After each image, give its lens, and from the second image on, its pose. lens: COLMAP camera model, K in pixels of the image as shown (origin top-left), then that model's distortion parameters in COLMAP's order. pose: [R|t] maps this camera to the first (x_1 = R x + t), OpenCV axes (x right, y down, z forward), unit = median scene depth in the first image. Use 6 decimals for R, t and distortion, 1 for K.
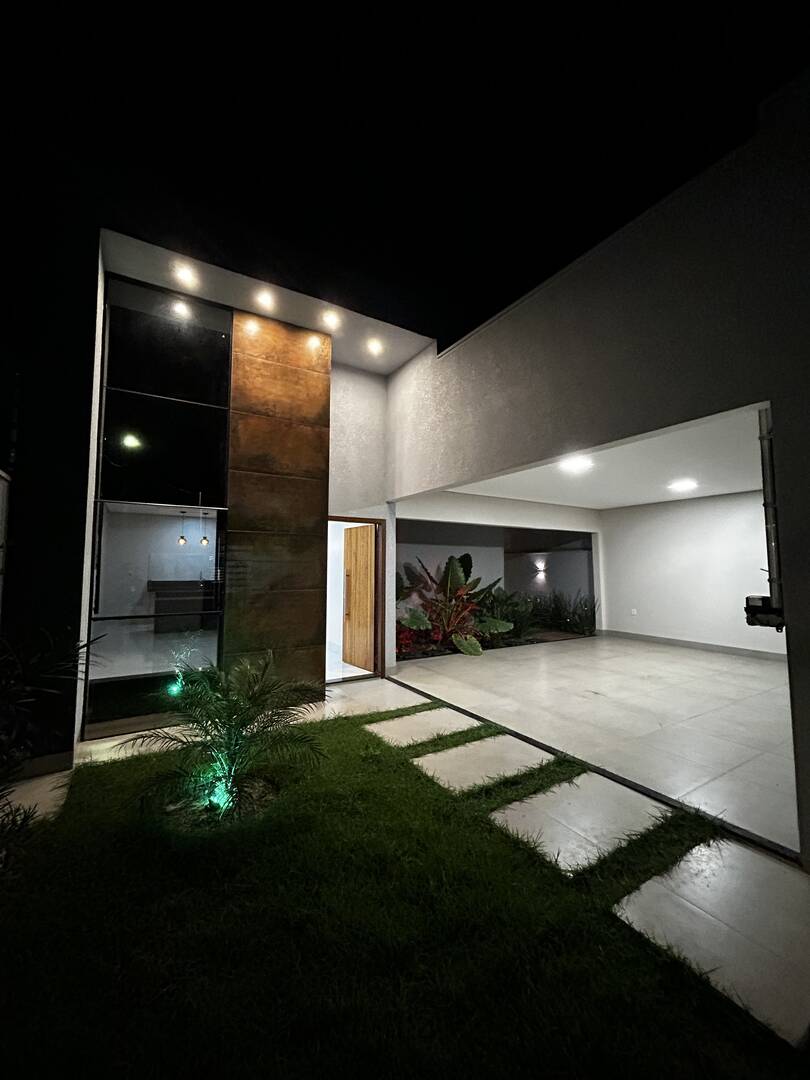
lens RADIAL K [[436.0, 0, 405.4], [0, 436.0, 537.5], [0, 0, 1]] dist [-0.000106, 0.000046]
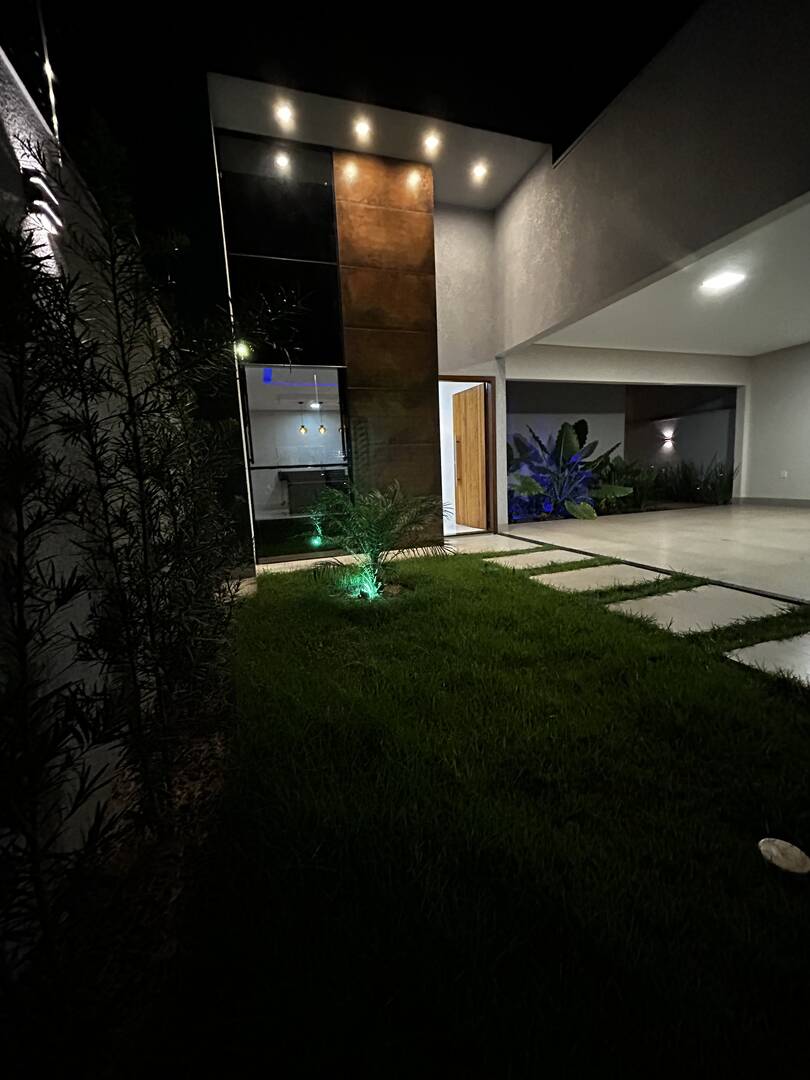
lens RADIAL K [[436.0, 0, 405.4], [0, 436.0, 537.5], [0, 0, 1]] dist [-0.000106, 0.000046]
pose [[0.971099, -0.012734, -0.238335, -0.015026], [0.064182, 0.975726, 0.209377, 0.114382], [0.229884, -0.218622, 0.948345, -0.065666]]
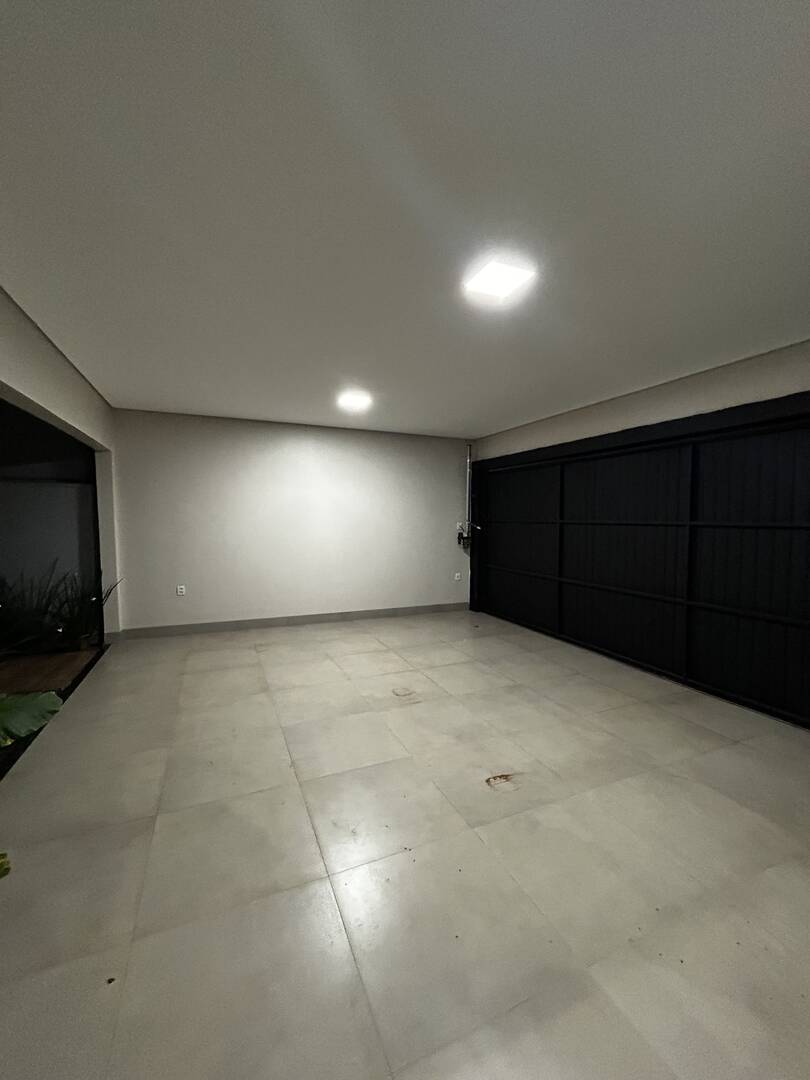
lens RADIAL K [[436.0, 0, 405.4], [0, 436.0, 537.5], [0, 0, 1]] dist [-0.000106, 0.000046]
pose [[0.141429, -0.054524, 0.988446, -0.063685], [-0.077211, 0.994833, 0.065924, 0.059410], [-0.986933, -0.085642, 0.136489, 1.112142]]
